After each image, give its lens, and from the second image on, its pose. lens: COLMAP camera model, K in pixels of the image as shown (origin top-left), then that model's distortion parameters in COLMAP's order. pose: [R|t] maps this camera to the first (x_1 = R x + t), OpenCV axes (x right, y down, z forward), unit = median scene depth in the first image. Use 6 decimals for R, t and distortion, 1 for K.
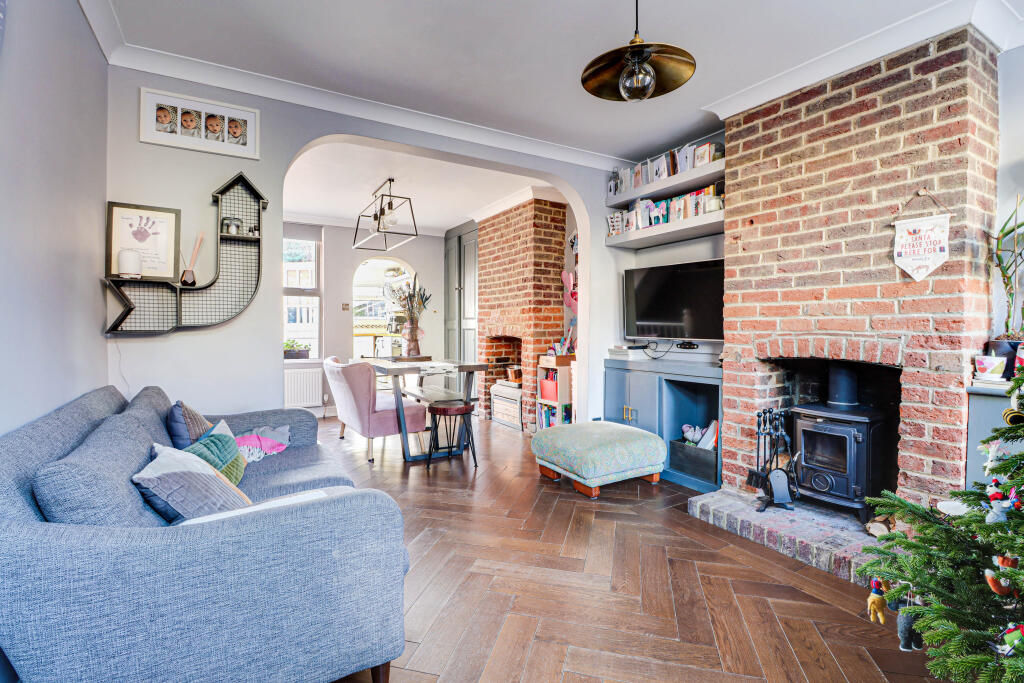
lens RADIAL K [[489.3, 0, 512.0], [0, 489.3, 341.5], [0, 0, 1]] dist [-0.000197, -0.000154]
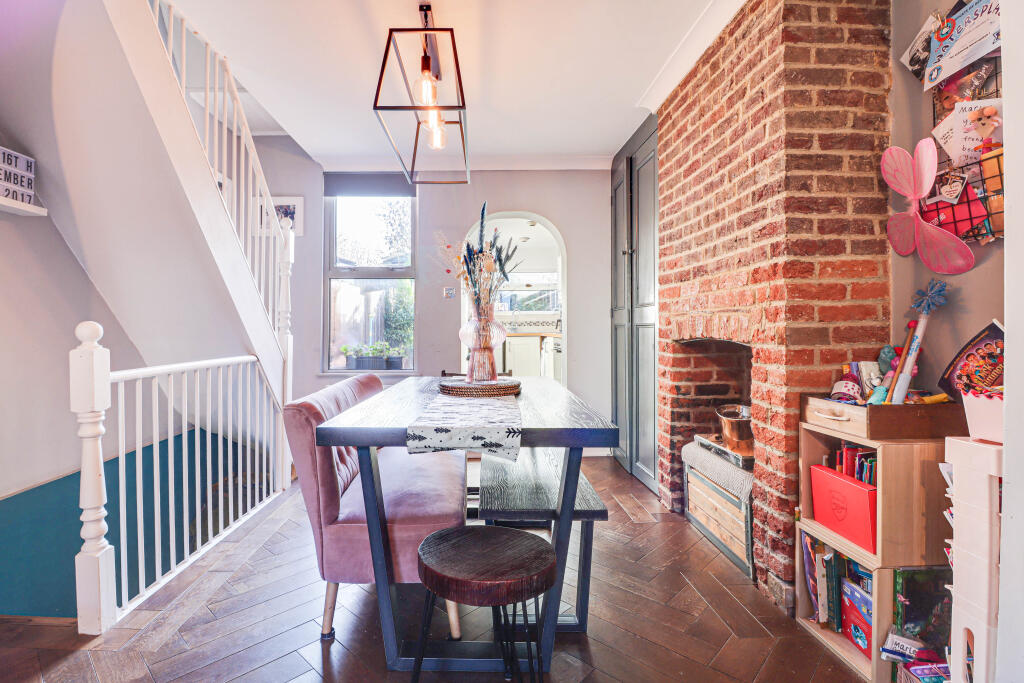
lens RADIAL K [[485.7, 0, 479.6], [0, 485.7, 328.3], [0, 0, 1]] dist [-0.015240, -0.000635]
pose [[0.860765, -0.003048, -0.508993, 0.029853], [-0.010244, 0.999676, -0.023311, -0.009837], [0.508899, 0.025279, 0.860455, 0.568830]]
